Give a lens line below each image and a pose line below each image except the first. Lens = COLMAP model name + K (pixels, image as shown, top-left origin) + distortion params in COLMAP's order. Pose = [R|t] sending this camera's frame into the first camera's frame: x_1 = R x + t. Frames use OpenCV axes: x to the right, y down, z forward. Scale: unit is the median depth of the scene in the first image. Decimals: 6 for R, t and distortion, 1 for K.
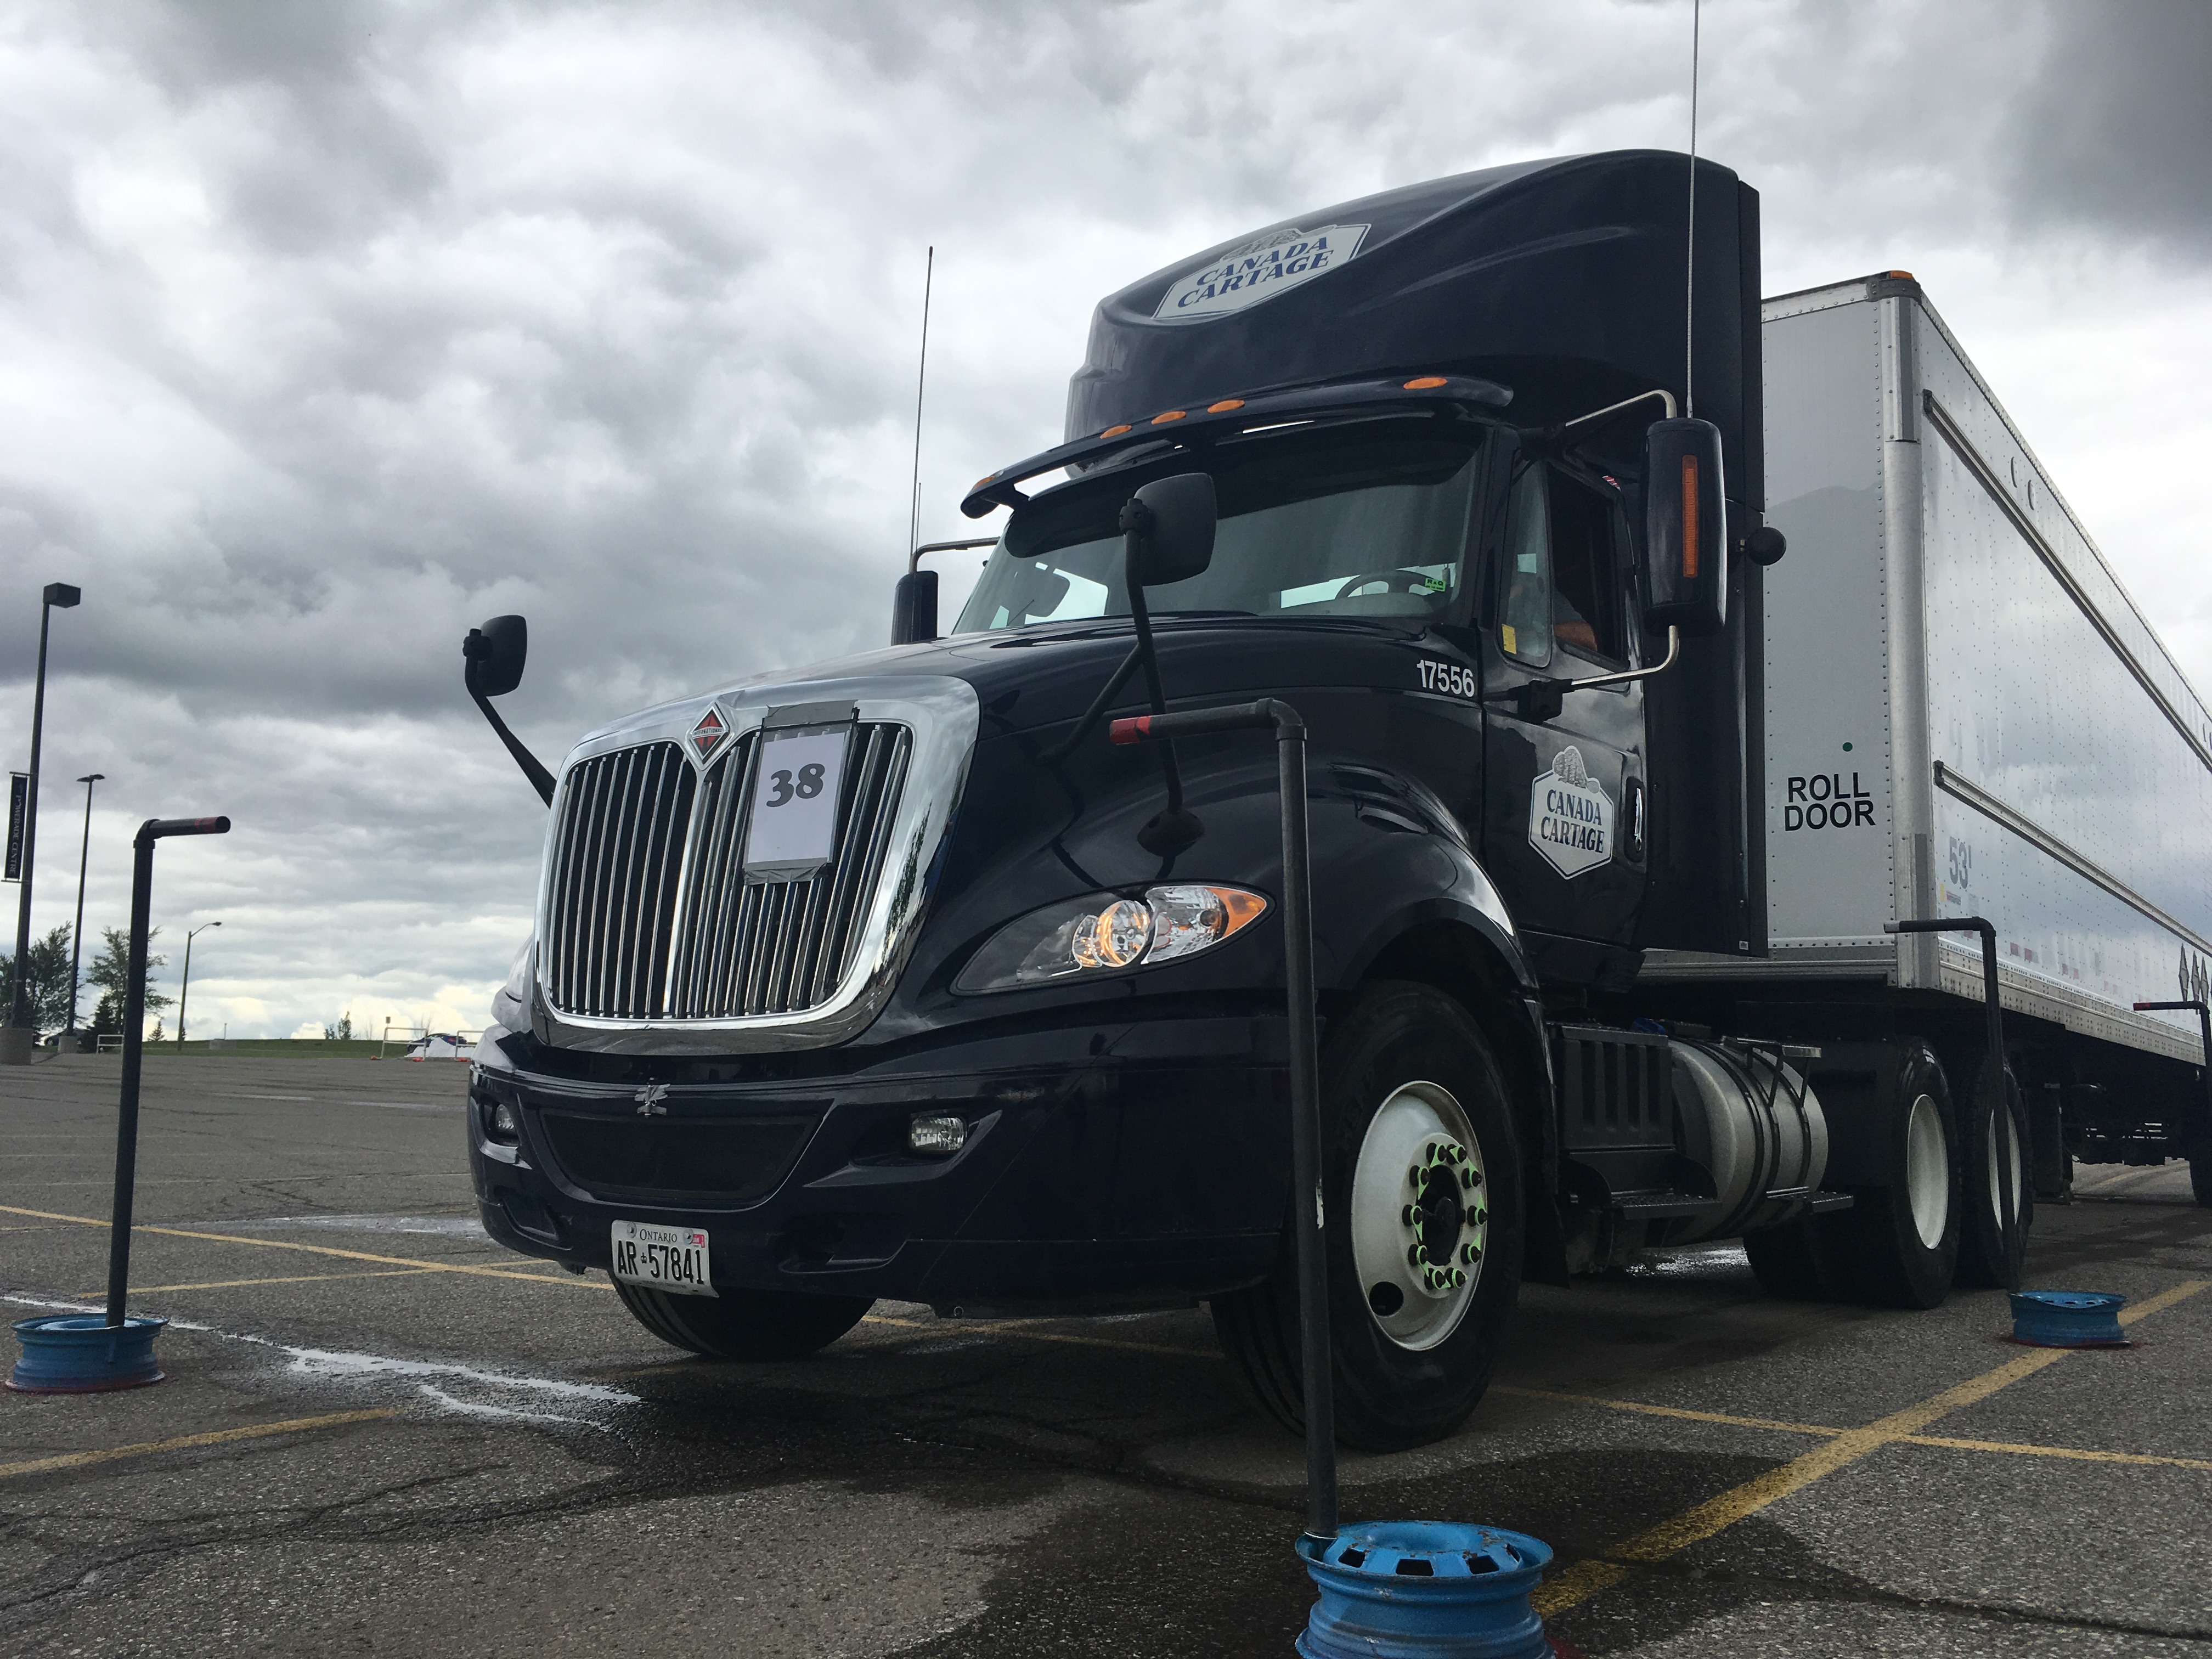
lens RADIAL K [[1885.3, 0, 1110.6], [0, 1885.3, 794.3], [0, 0, 1]] dist [0.054512, -0.103476]
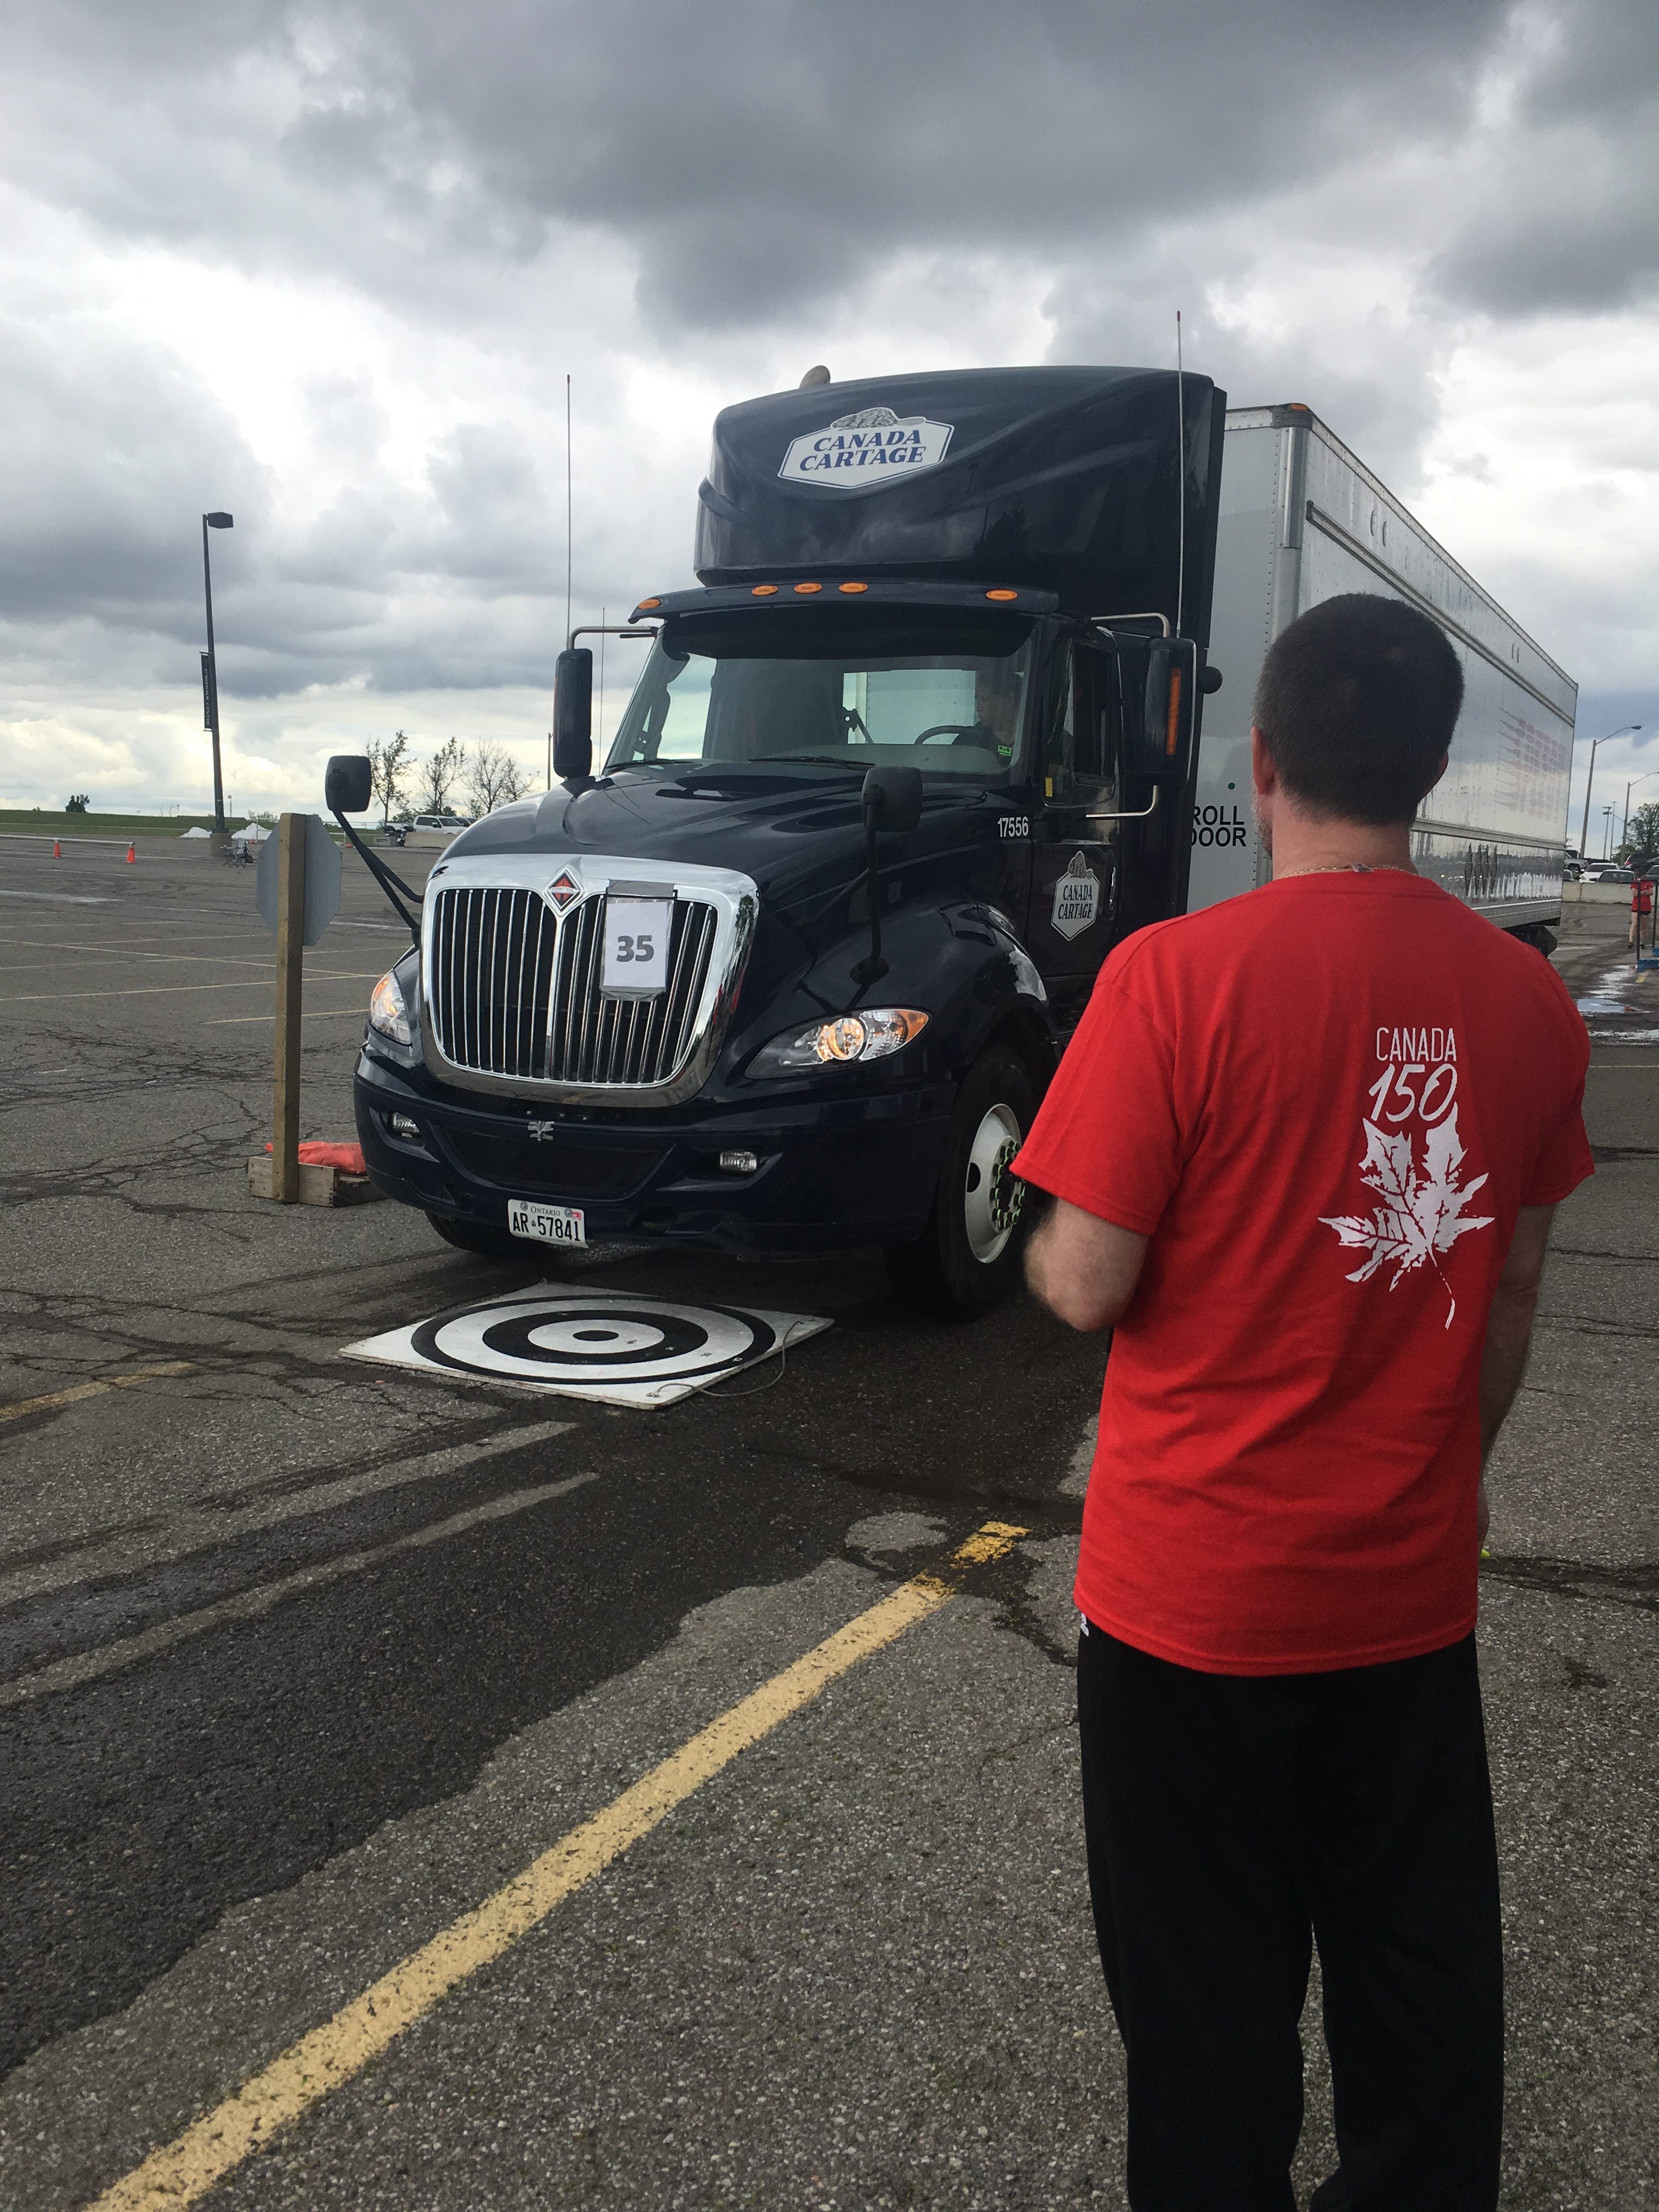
lens RADIAL K [[1885.3, 0, 829.5], [0, 1885.3, 1106.0], [0, 0, 1]] dist [0.054512, -0.103476]
pose [[0.978070, -0.007397, 0.208145, -0.223354], [-0.052967, 0.957678, 0.282925, -0.213435], [-0.201429, -0.287745, 0.936285, -0.352735]]
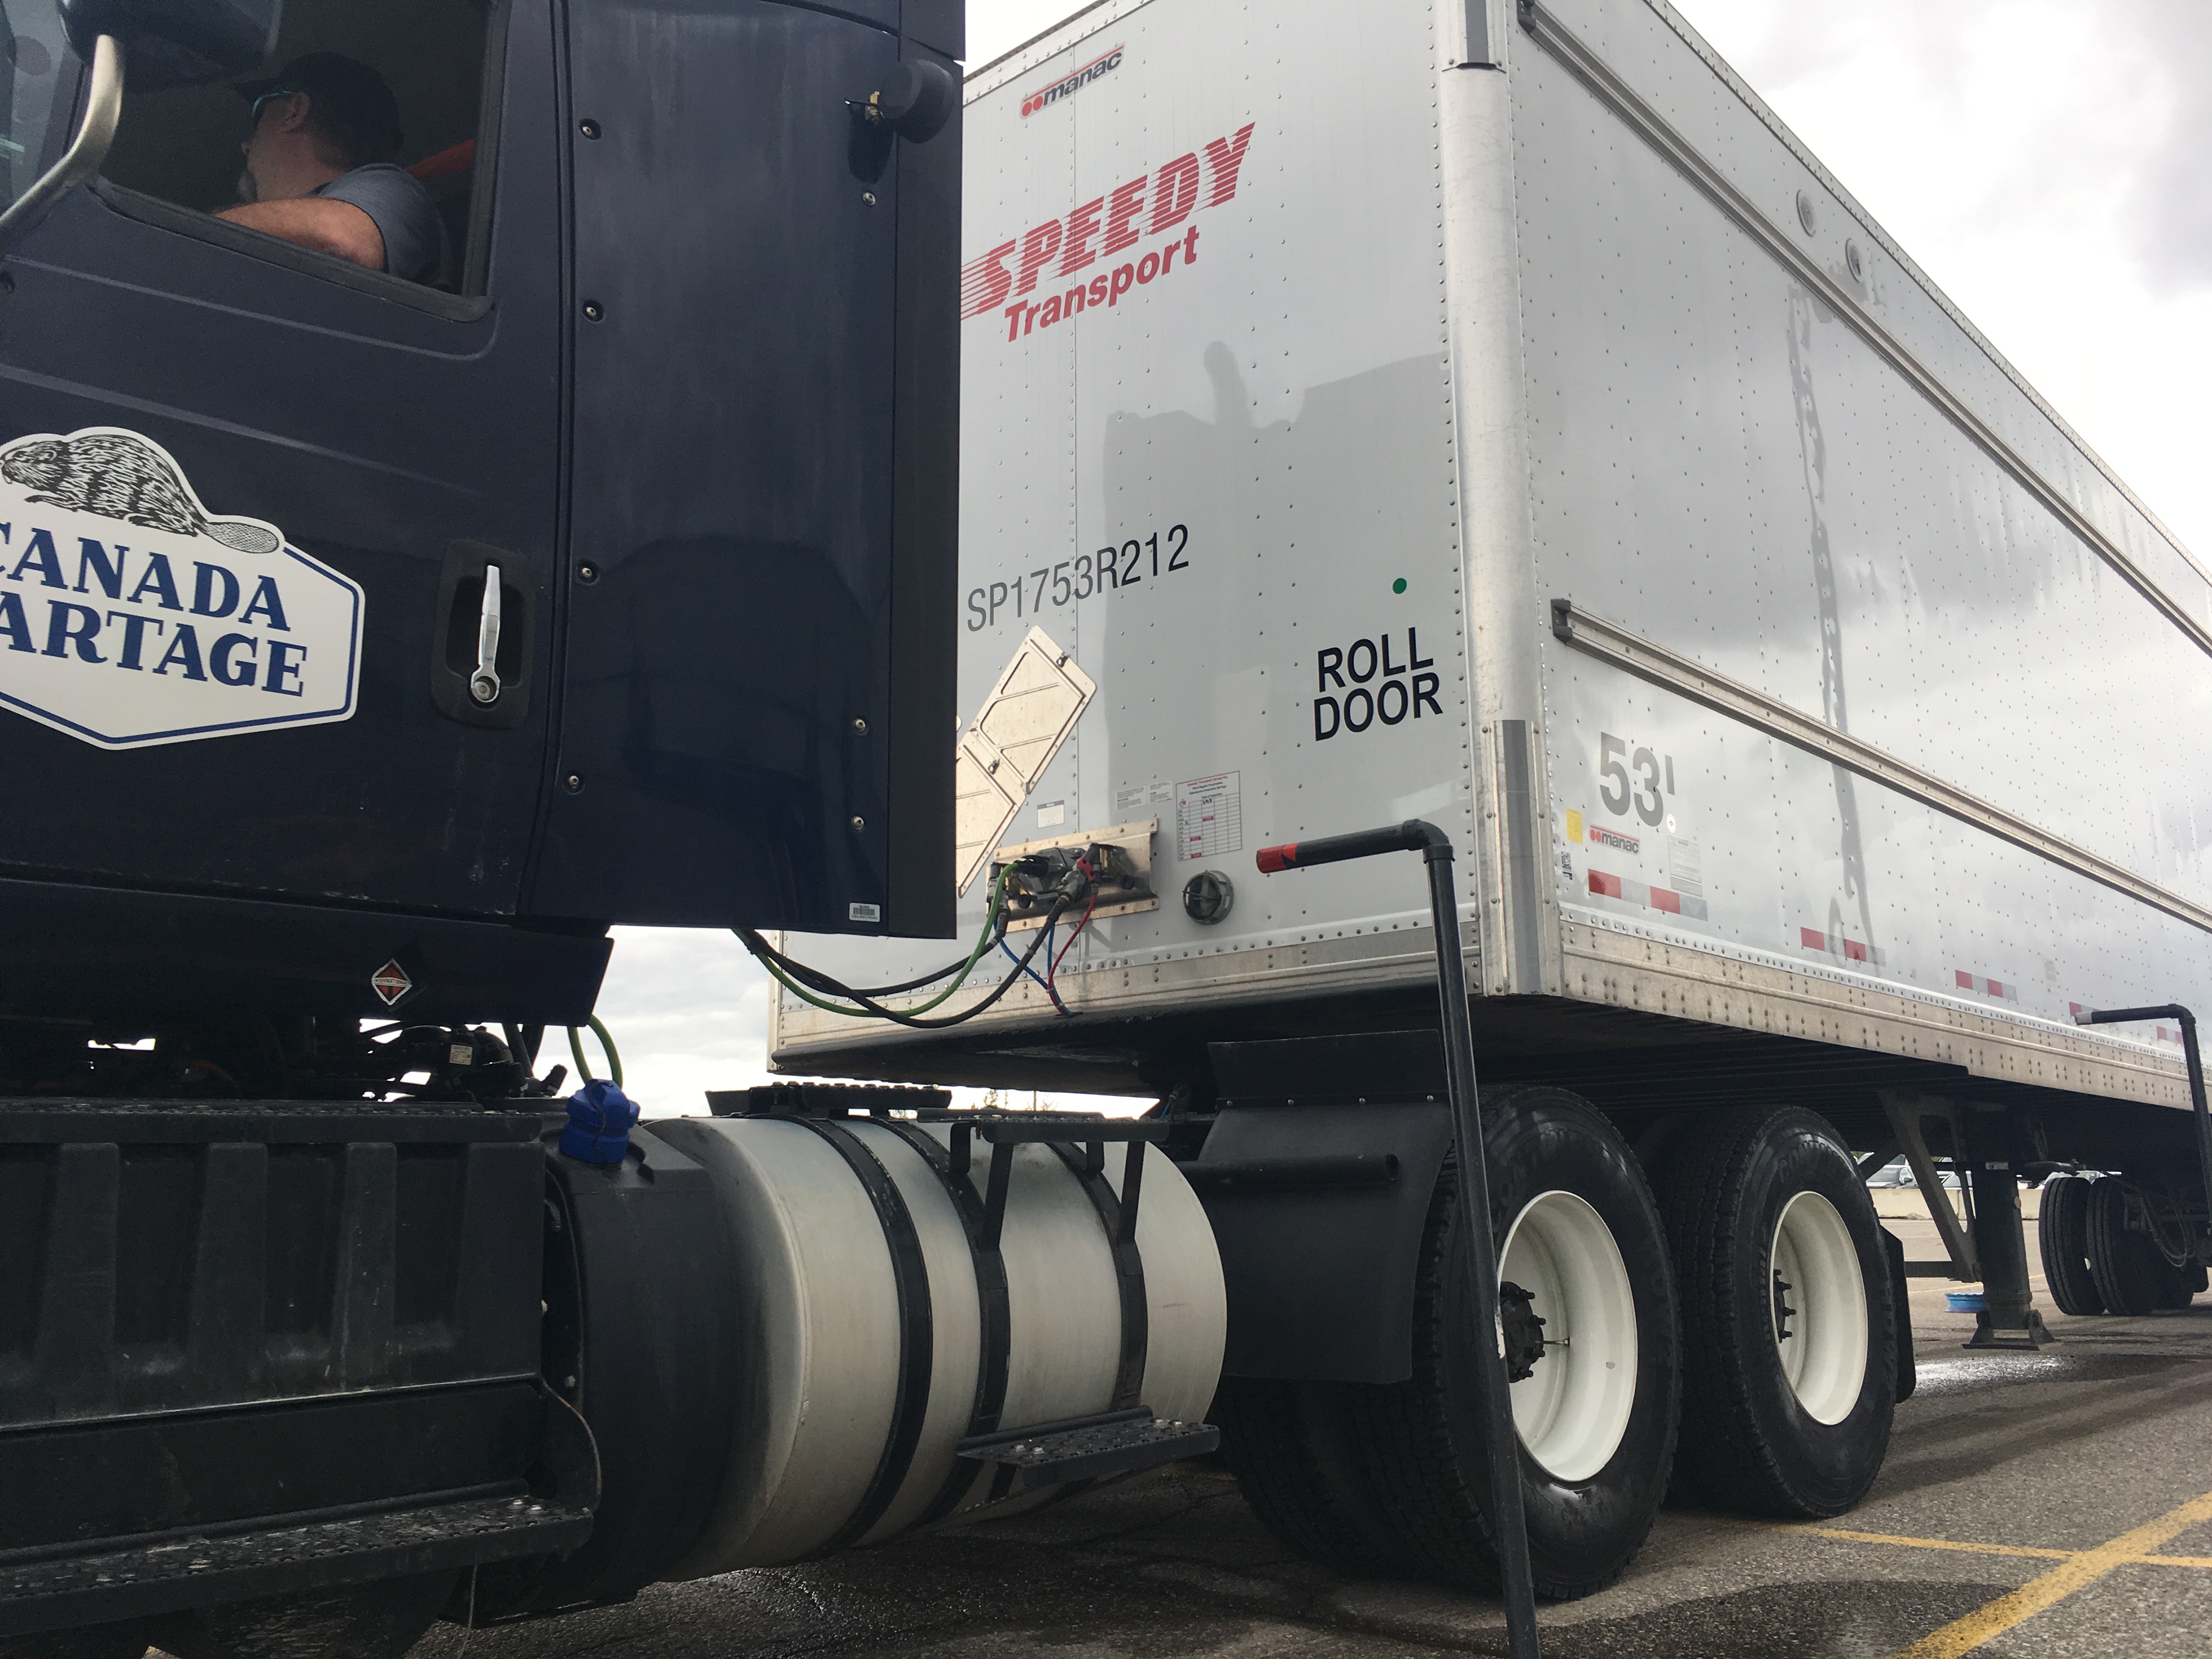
lens RADIAL K [[1885.3, 0, 1110.6], [0, 1885.3, 794.3], [0, 0, 1]] dist [0.054512, -0.103476]
pose [[0.995580, -0.055196, -0.075982, 0.413775], [0.050016, 0.996399, -0.068459, 0.088338], [0.079487, 0.064356, 0.994756, 0.518417]]
